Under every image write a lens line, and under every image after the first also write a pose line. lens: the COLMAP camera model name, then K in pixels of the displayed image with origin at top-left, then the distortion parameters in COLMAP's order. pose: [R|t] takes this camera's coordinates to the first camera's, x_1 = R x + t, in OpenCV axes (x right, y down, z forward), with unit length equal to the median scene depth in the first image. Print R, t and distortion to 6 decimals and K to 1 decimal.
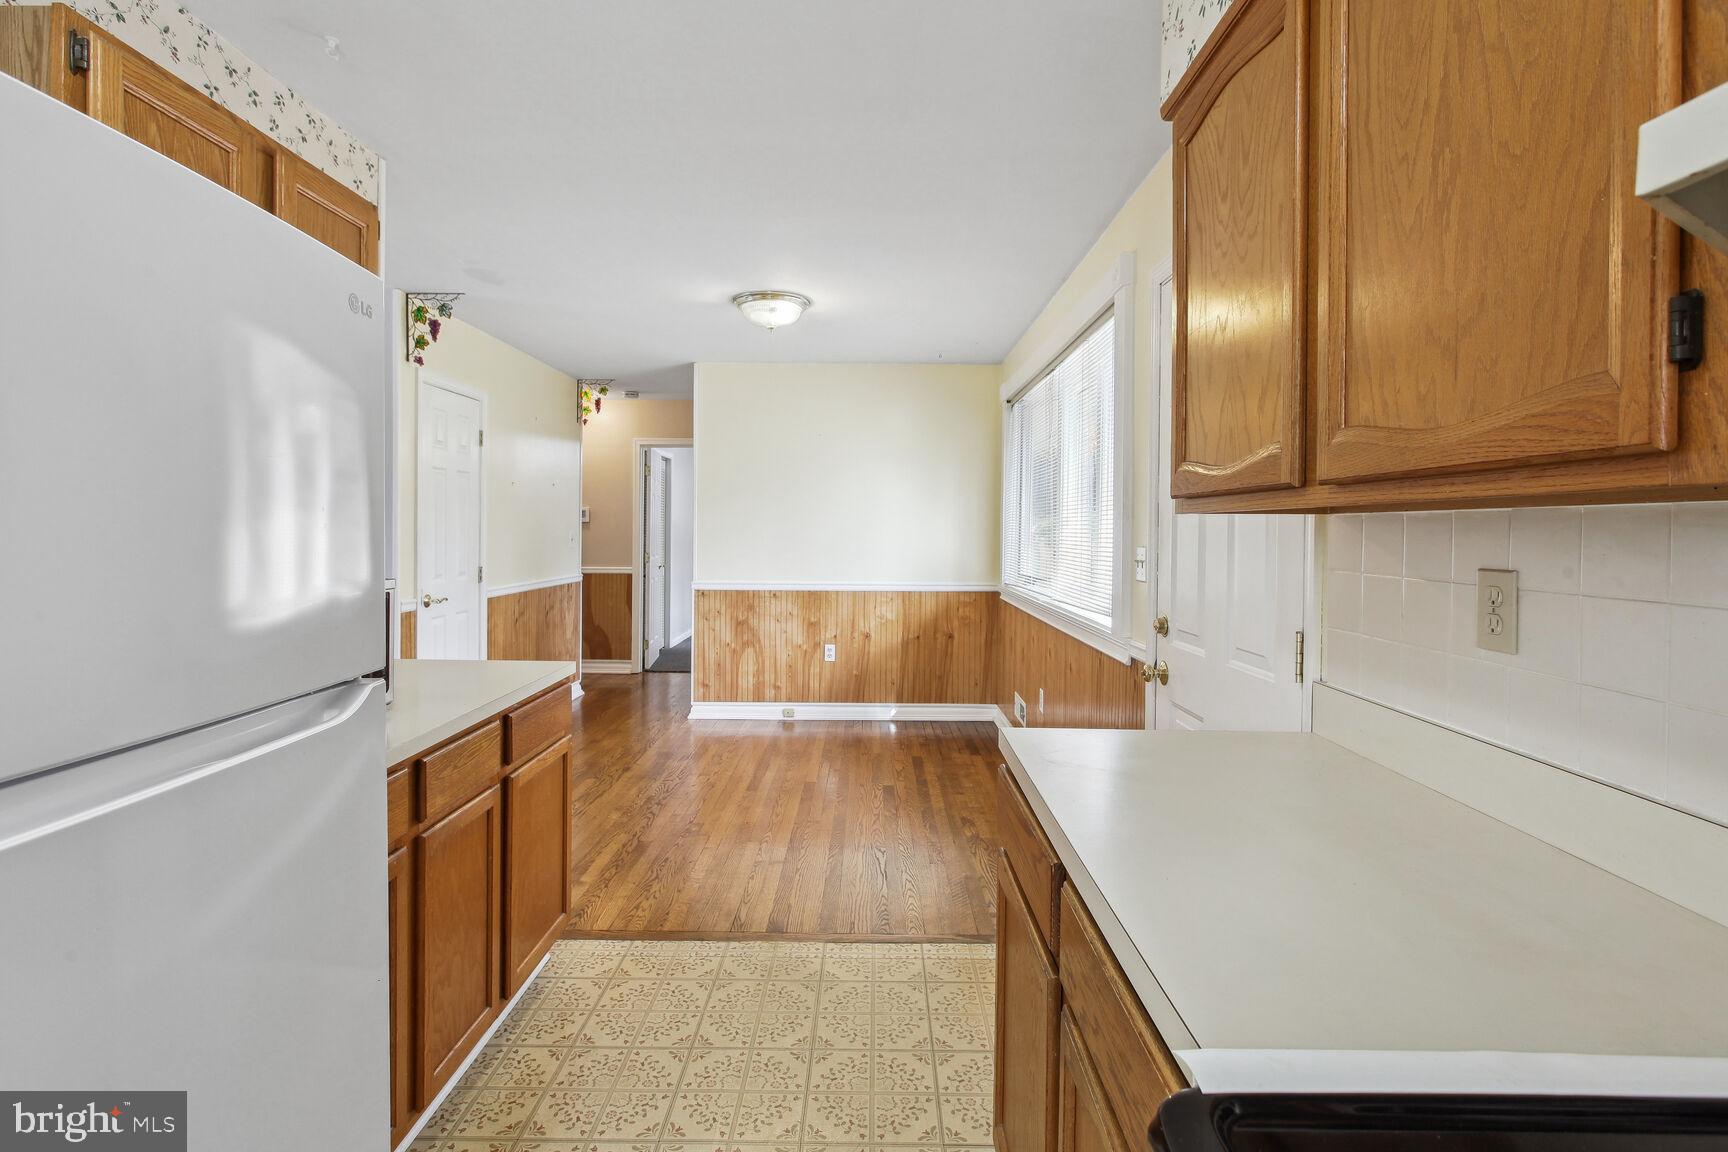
lens RADIAL K [[802.9, 0, 864.1], [0, 802.9, 534.0], [0, 0, 1]] dist [-0.007037, 0.003834]
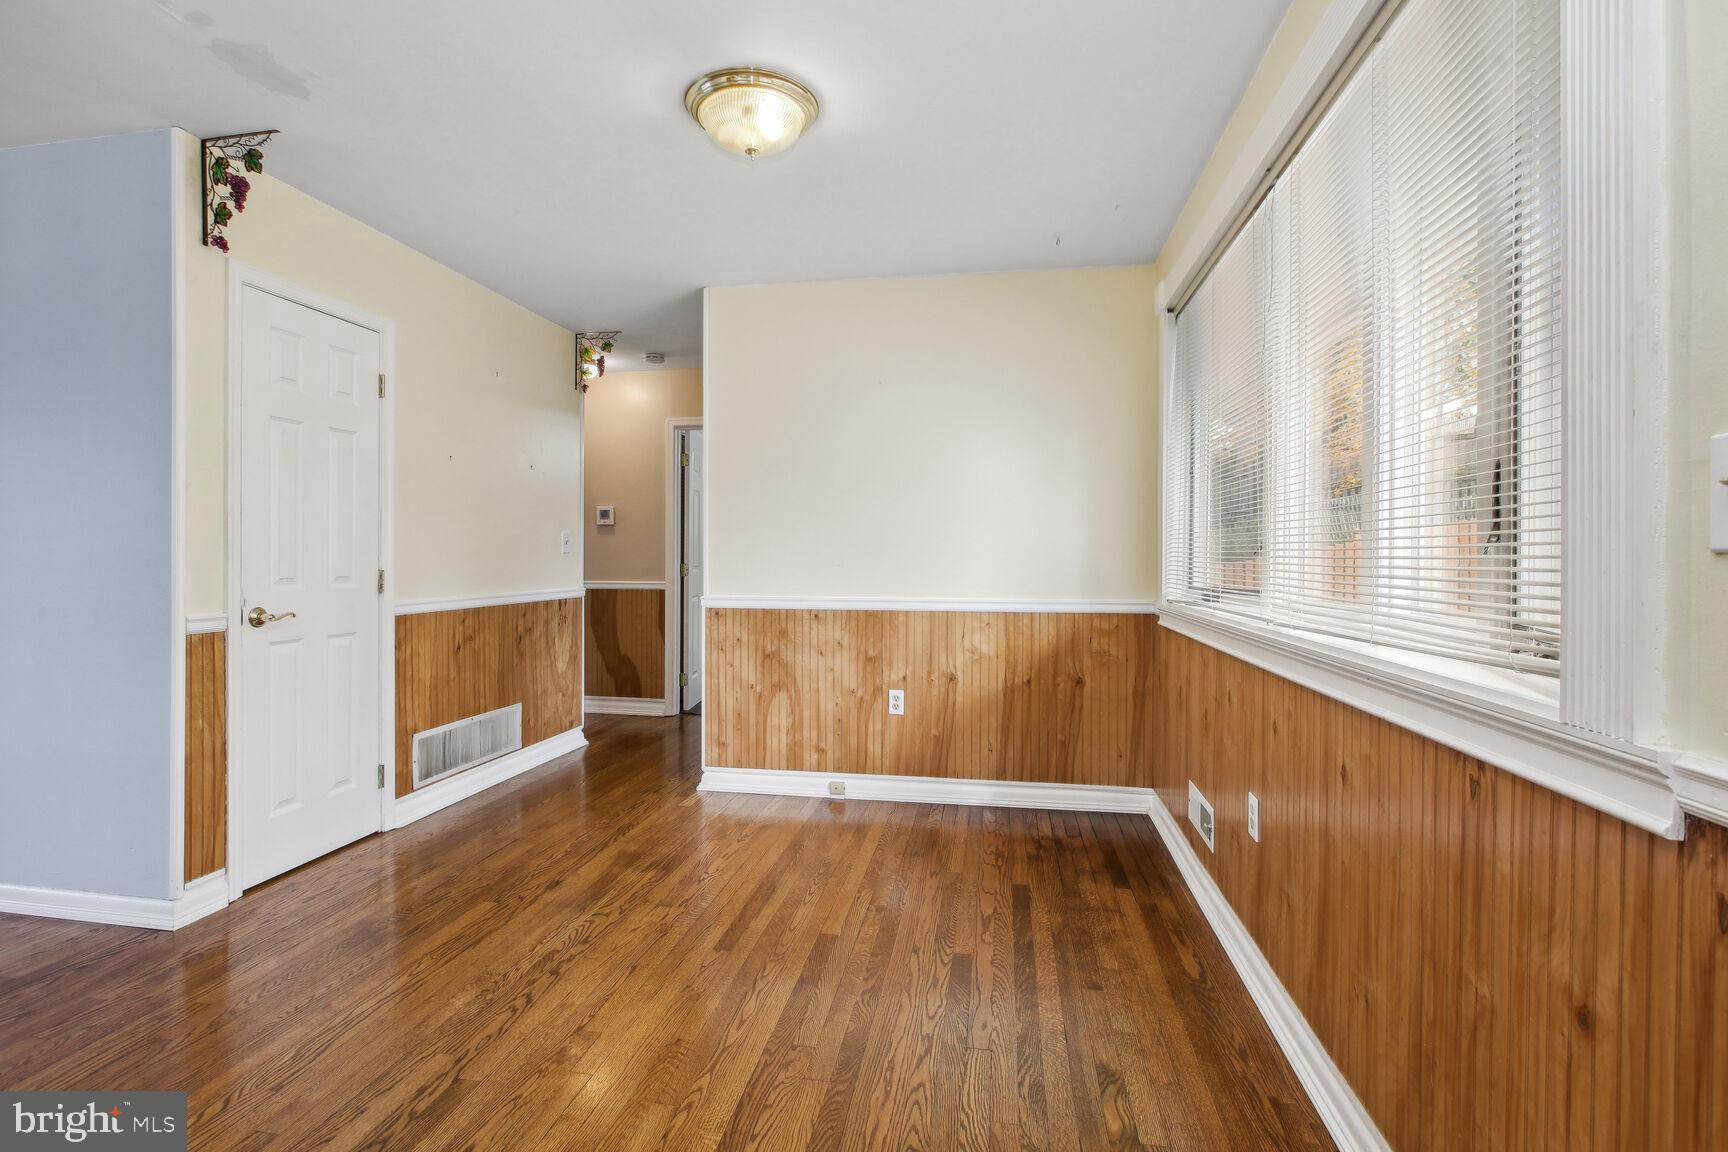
lens RADIAL K [[802.9, 0, 859.7], [0, 802.9, 550.3], [0, 0, 1]] dist [-0.007037, 0.003834]
pose [[0.986241, -0.005453, -0.165226, 0.040065], [0.002980, 0.999880, -0.015210, 0.029868], [0.165289, 0.014509, 0.986138, 0.324474]]
